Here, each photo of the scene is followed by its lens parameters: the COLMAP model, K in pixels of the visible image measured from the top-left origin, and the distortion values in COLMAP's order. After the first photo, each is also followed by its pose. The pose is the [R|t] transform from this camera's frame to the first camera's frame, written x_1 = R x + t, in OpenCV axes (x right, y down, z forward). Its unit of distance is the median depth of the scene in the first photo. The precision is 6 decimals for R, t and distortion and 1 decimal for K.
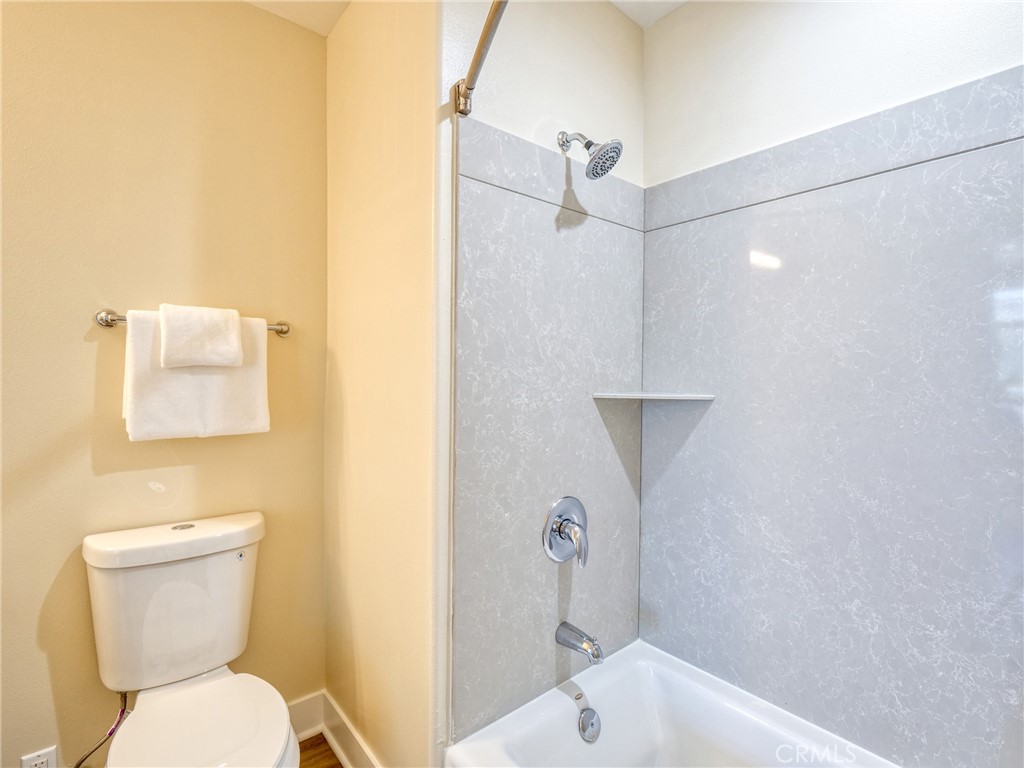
lens RADIAL K [[501.6, 0, 510.2], [0, 501.6, 380.9], [0, 0, 1]] dist [-0.014325, 0.000781]
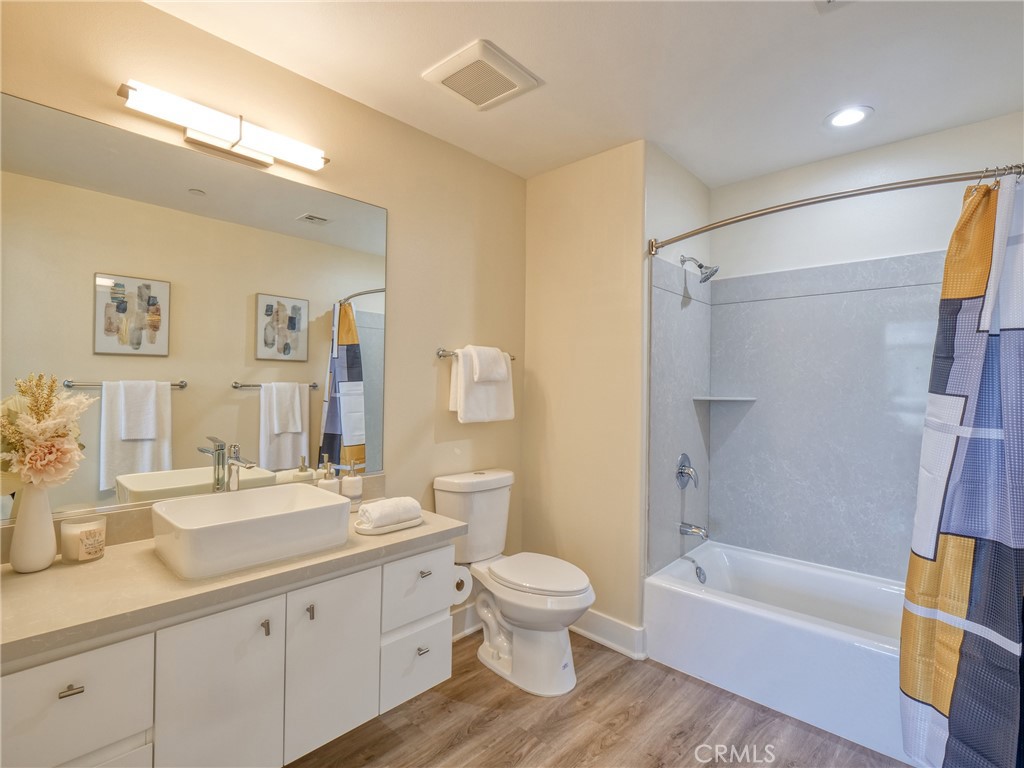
lens RADIAL K [[501.6, 0, 513.9], [0, 501.6, 378.8], [0, 0, 1]] dist [-0.014325, 0.000781]
pose [[0.990642, 0.006090, 0.136352, -0.759679], [-0.003084, 0.999748, -0.022247, 0.001805], [-0.136453, 0.021619, 0.990411, -0.737249]]
